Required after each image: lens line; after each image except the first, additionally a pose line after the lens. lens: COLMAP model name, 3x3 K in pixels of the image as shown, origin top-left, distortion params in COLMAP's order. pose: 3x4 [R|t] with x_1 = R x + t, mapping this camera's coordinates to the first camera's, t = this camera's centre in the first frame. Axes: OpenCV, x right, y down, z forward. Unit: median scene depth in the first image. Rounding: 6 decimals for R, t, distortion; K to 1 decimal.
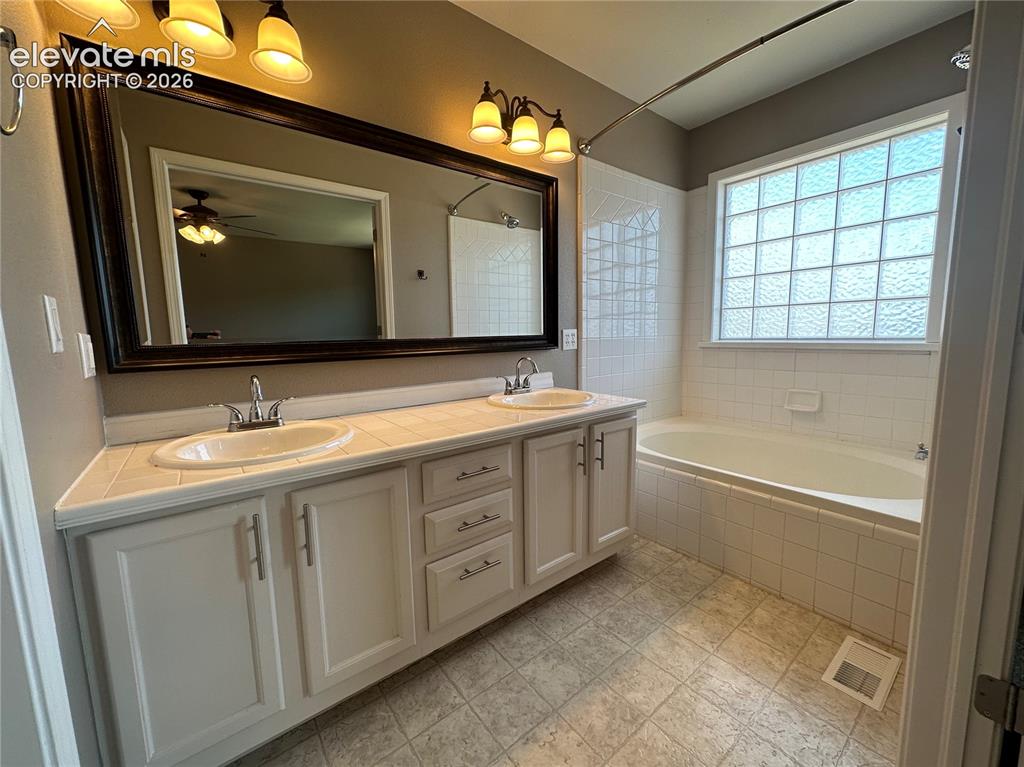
lens RADIAL K [[406.8, 0, 511.0], [0, 406.8, 384.6], [0, 0, 1]] dist [-0.000445, 0.000399]
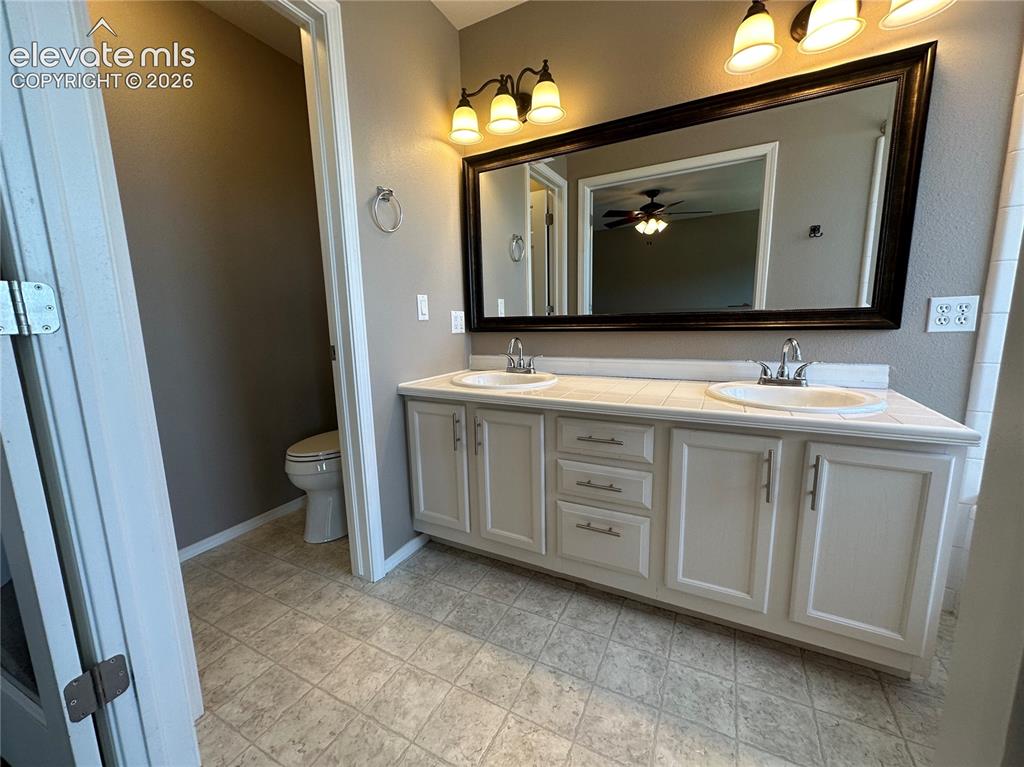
lens RADIAL K [[406.8, 0, 510.4], [0, 406.8, 381.6], [0, 0, 1]] dist [-0.000445, 0.000399]
pose [[0.415690, 0.154319, -0.896319, 0.682970], [-0.097520, 0.987381, 0.124770, -0.043685], [0.904263, 0.035544, 0.425493, 0.292684]]
